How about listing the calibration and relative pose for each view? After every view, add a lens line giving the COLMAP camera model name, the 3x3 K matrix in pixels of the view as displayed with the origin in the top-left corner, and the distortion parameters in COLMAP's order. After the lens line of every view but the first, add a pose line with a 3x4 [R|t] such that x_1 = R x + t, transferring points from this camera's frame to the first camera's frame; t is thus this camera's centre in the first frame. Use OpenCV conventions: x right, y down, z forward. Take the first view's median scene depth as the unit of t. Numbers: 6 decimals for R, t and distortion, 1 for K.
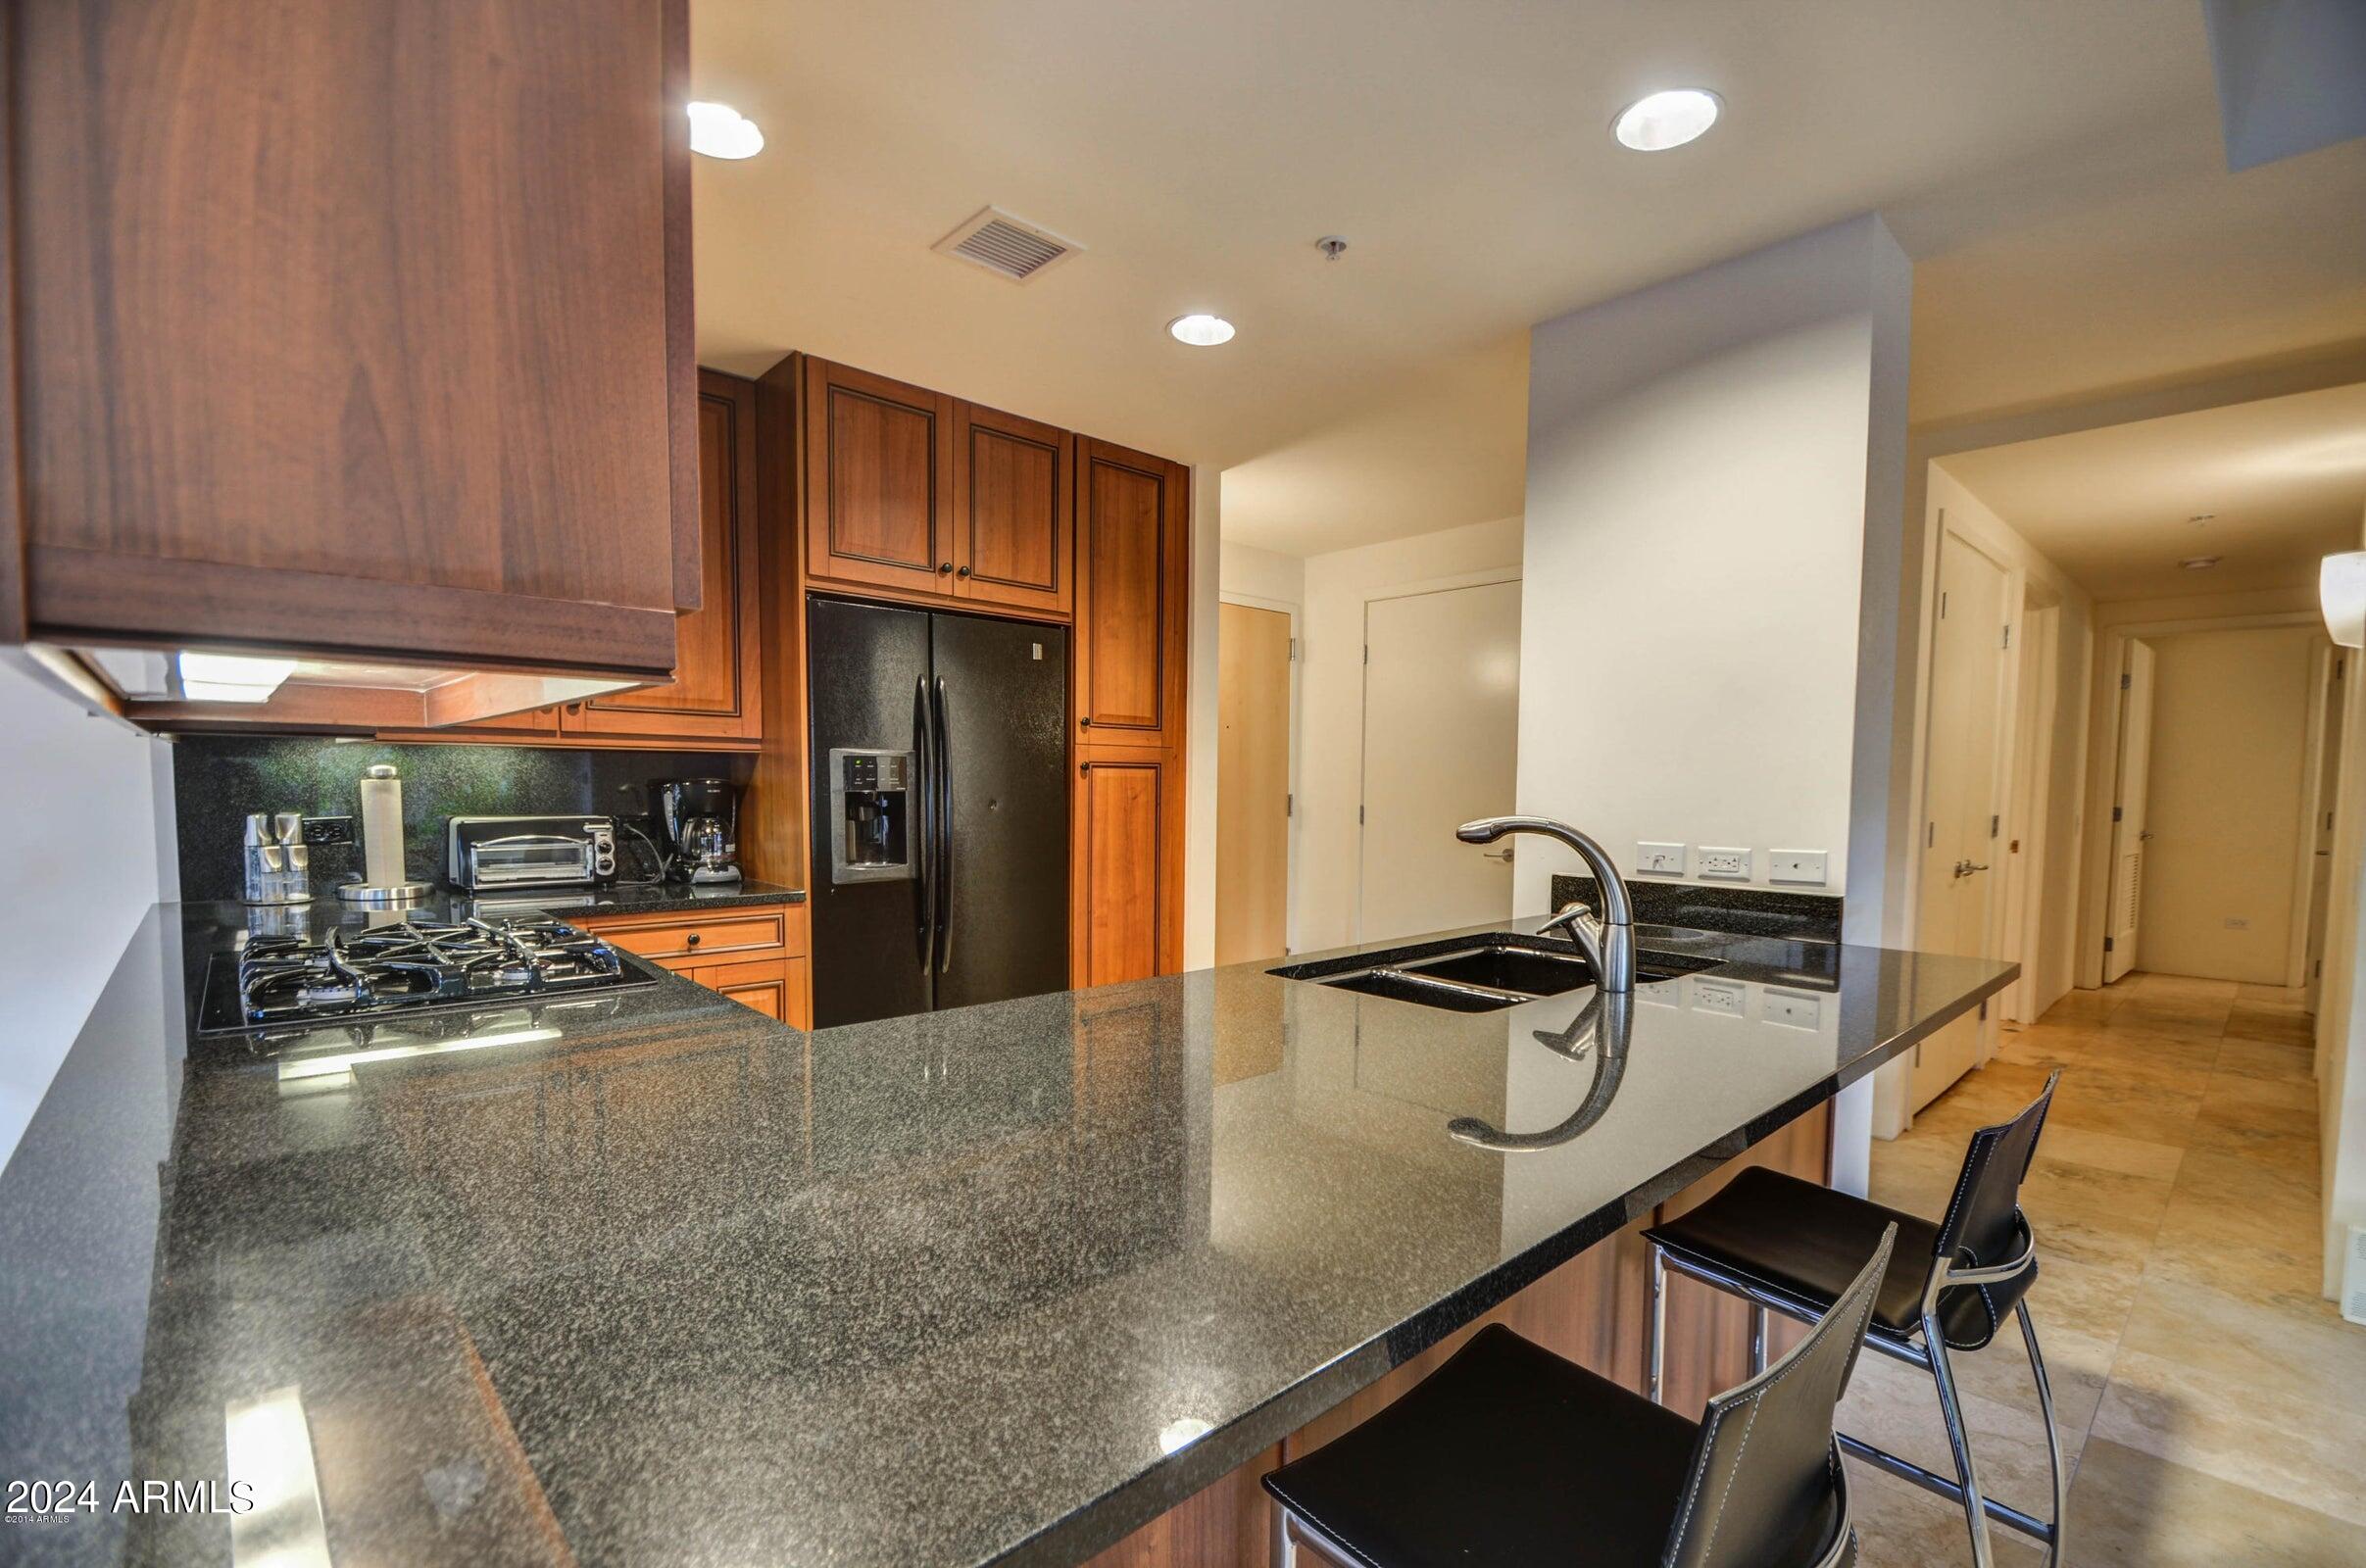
lens RADIAL K [[1038.6, 0, 1209.7], [0, 1038.6, 848.4], [0, 0, 1]] dist [0.010596, -0.015457]
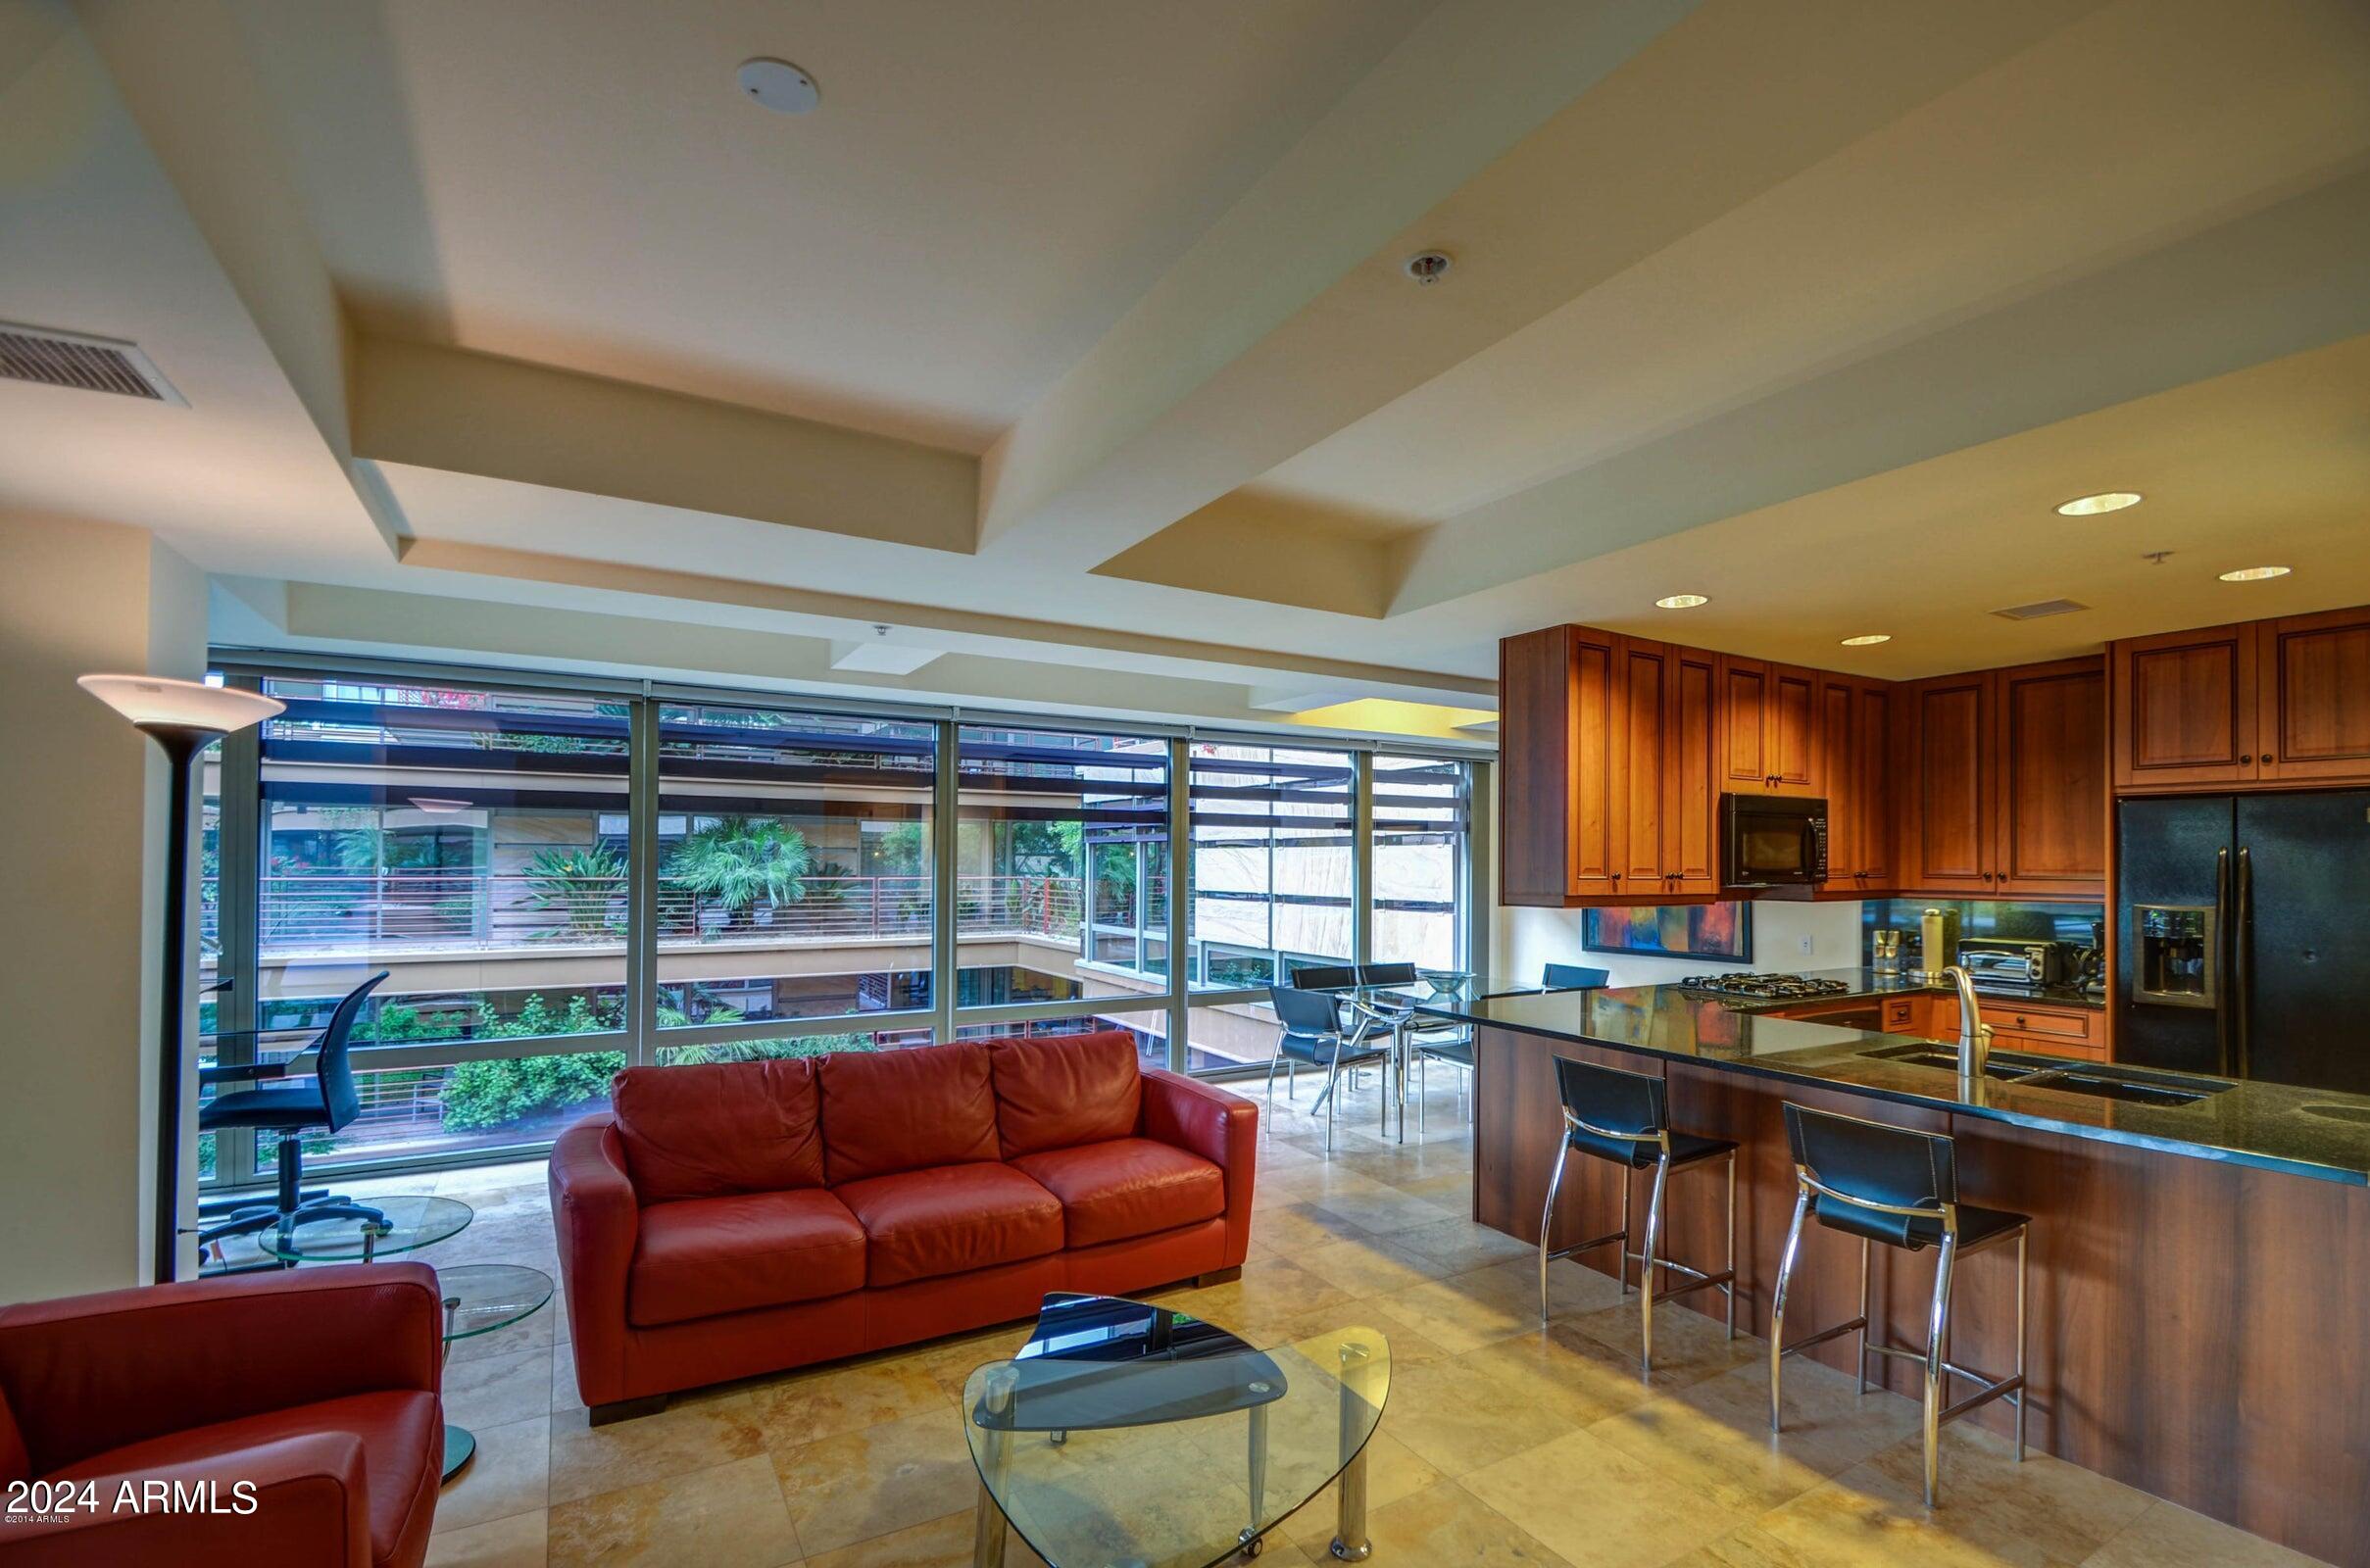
lens RADIAL K [[1040.4, 0, 1224.9], [0, 1040.4, 853.2], [0, 0, 1]] dist [0.010596, -0.015457]
pose [[-0.204239, -0.021793, -0.978679, 1.189054], [-0.068624, 0.997611, -0.007893, -0.066331], [0.976513, 0.065549, -0.205246, 0.077935]]
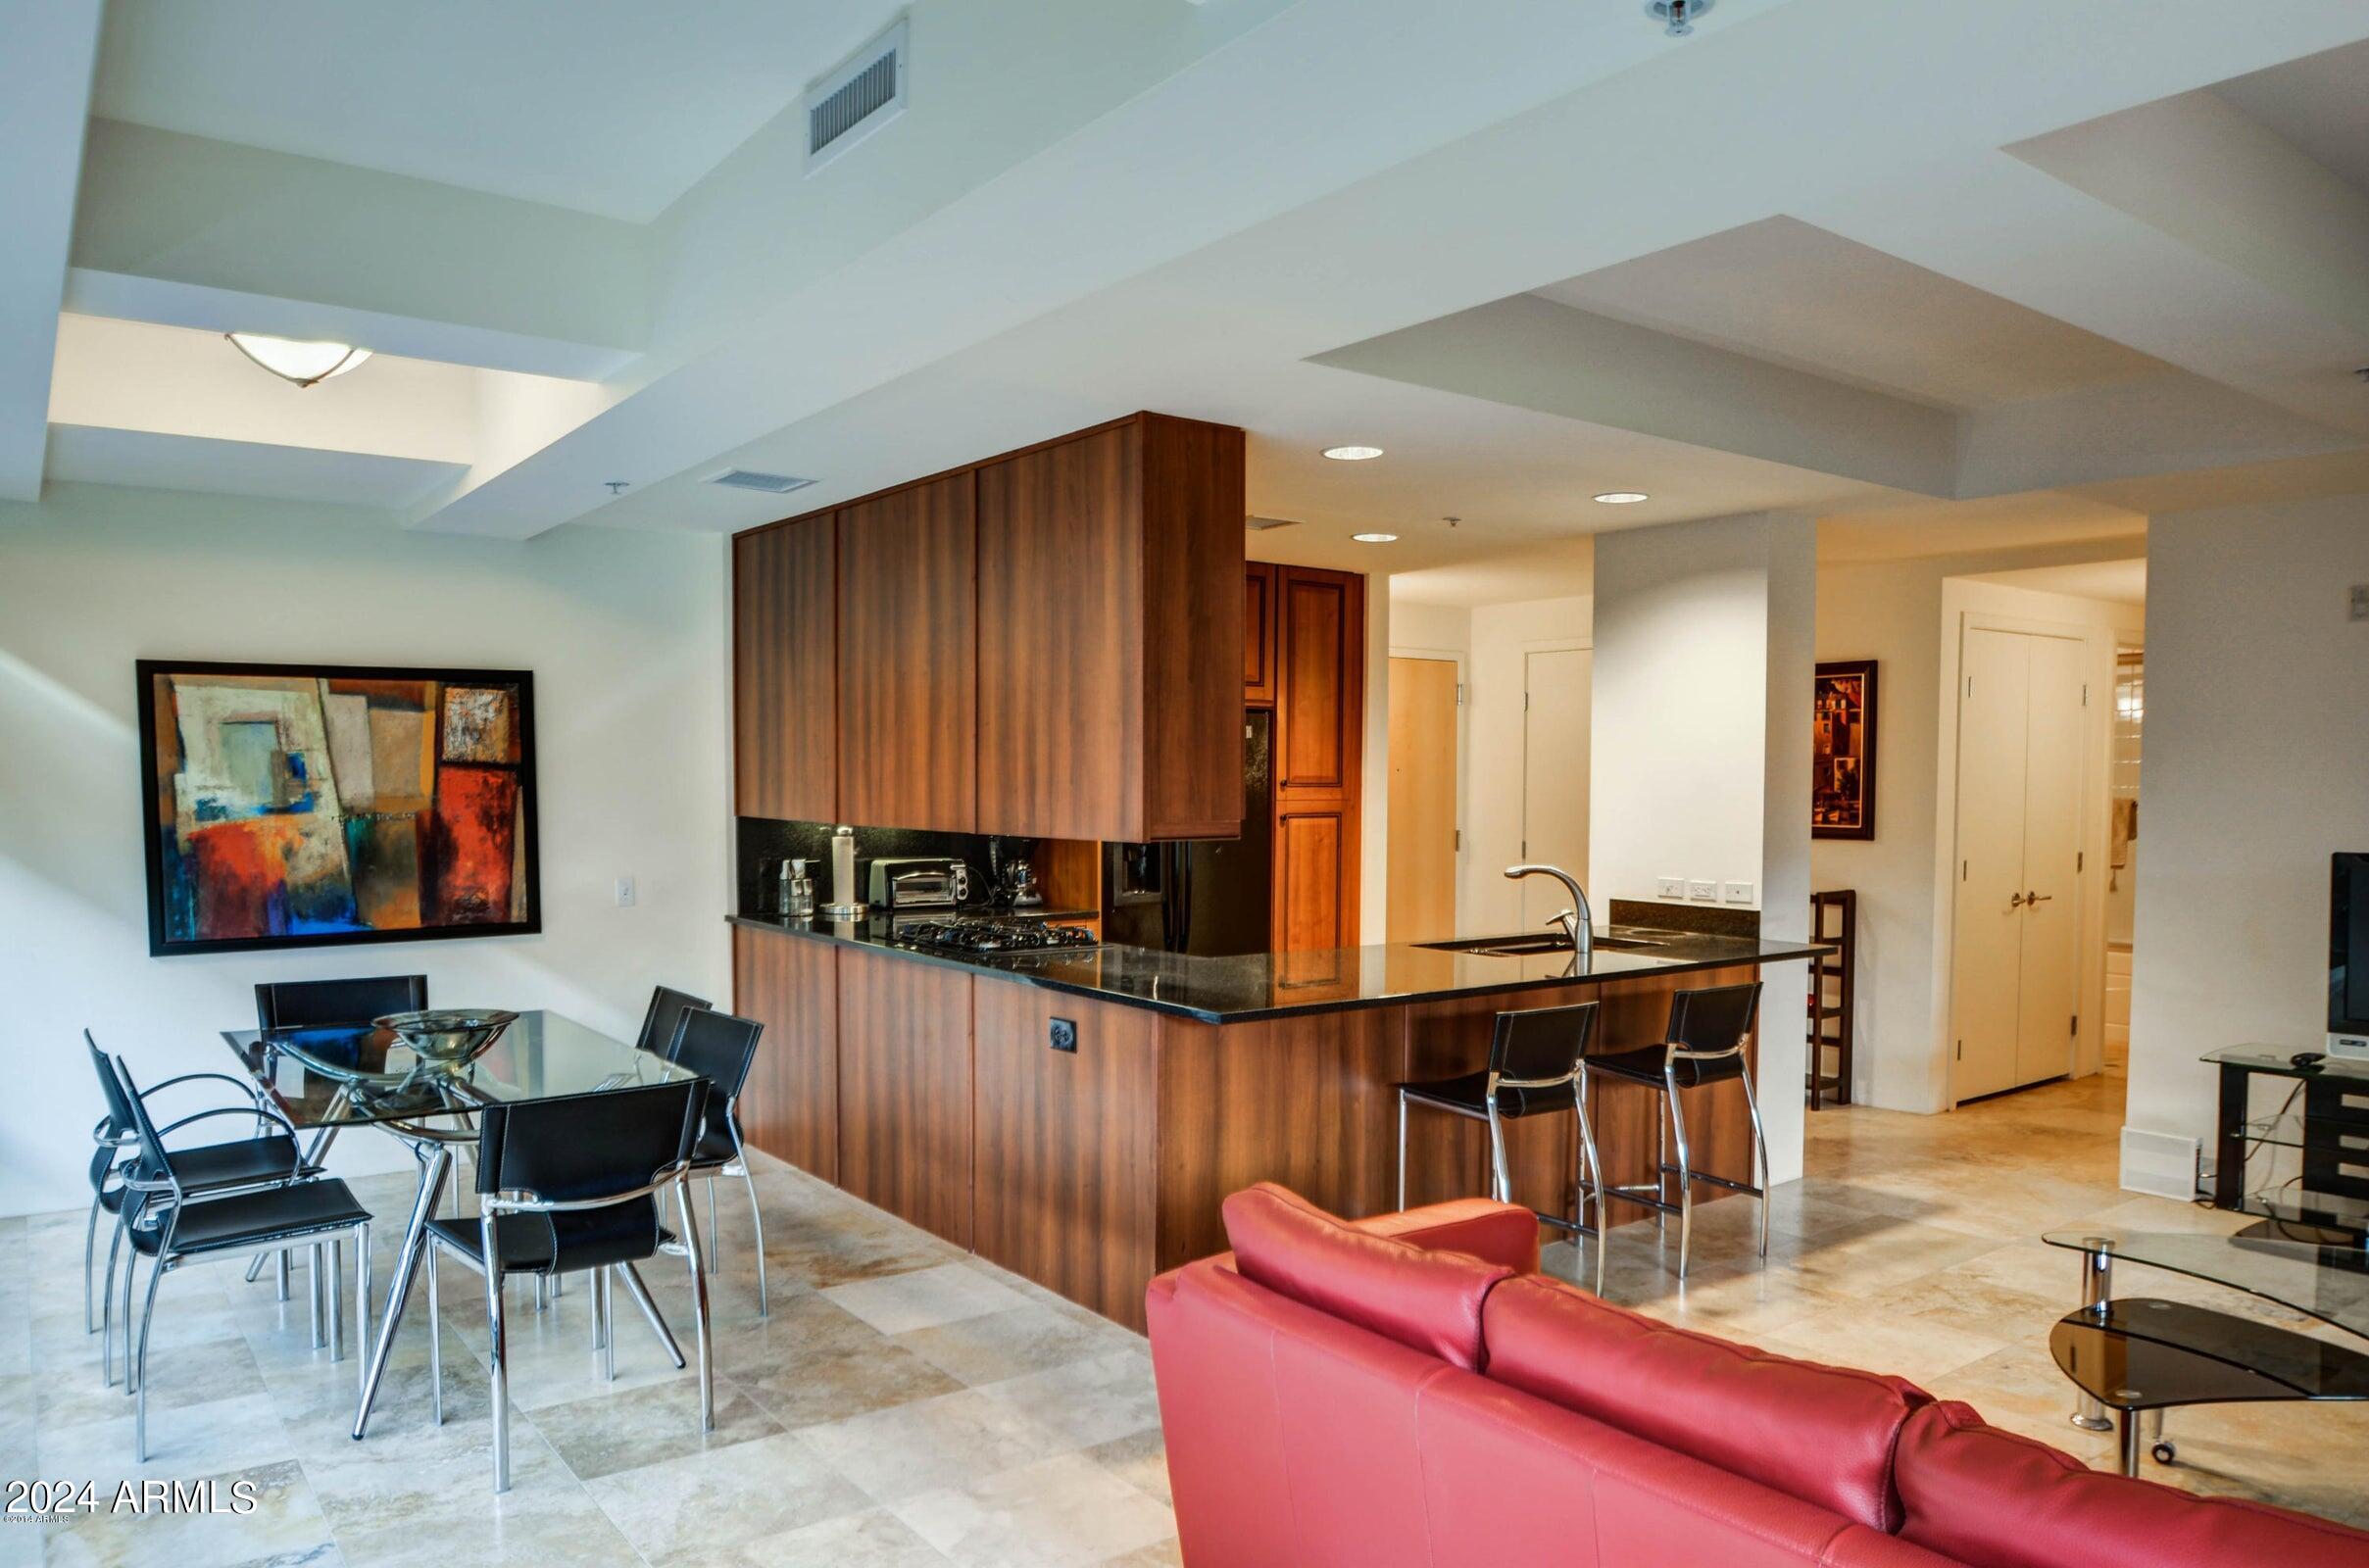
lens RADIAL K [[1623.7, 0, 1196.8], [0, 1623.7, 854.1], [0, 0, 1]] dist [-0.049131, 0.013440]
pose [[0.993379, -0.000614, -0.114885, 0.004876], [-0.001078, 0.999892, -0.014666, -0.004257], [0.114882, 0.014692, 0.993271, -1.133074]]
